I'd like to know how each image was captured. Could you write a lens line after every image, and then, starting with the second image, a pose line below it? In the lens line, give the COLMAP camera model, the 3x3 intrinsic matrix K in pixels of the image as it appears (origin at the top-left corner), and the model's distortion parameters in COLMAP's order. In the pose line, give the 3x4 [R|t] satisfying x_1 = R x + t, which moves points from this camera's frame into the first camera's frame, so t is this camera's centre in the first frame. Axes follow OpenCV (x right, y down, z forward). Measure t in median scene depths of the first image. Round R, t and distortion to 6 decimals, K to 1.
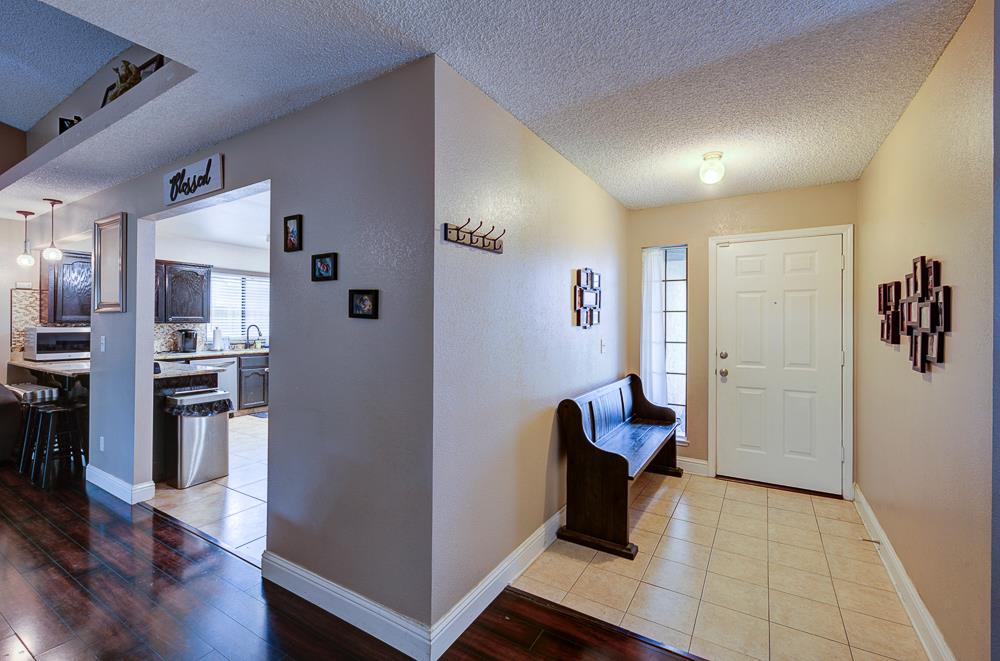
lens RADIAL K [[439.9, 0, 500.0], [0, 439.9, 330.5], [0, 0, 1]] dist [-0.021165, 0.000008]
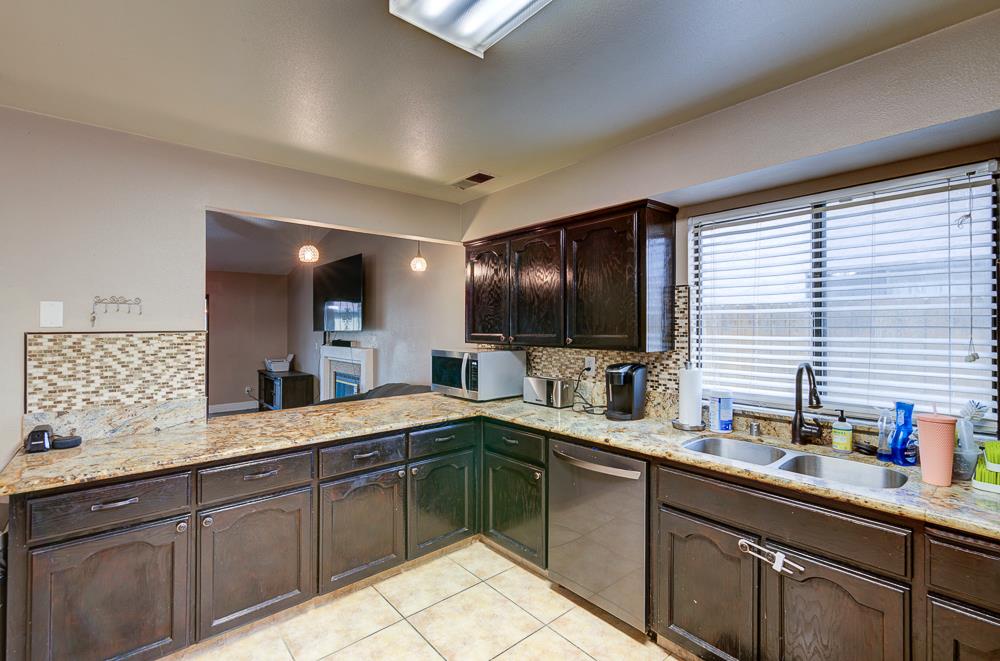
lens RADIAL K [[435.3, 0, 506.1], [0, 435.3, 327.1], [0, 0, 1]] dist [-0.001978, 0.000057]
pose [[-0.288444, -0.008794, -0.957456, -0.267713], [-0.019364, 0.999807, -0.003349, -0.034465], [0.957301, 0.017574, -0.288559, 0.994587]]
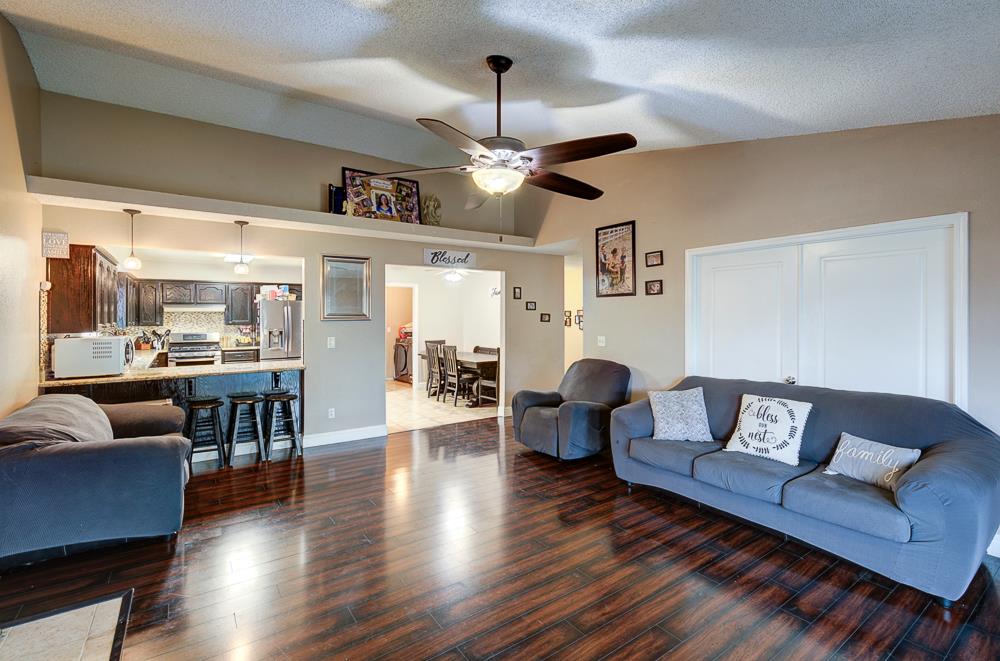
lens RADIAL K [[448.7, 0, 500.0], [0, 448.7, 330.5], [0, 0, 1]] dist [0.000927, 0.000163]
pose [[0.403867, -0.030063, 0.914324, -1.151559], [0.024050, 0.999463, 0.022239, -0.013927], [-0.914502, 0.013007, 0.404373, -0.040780]]
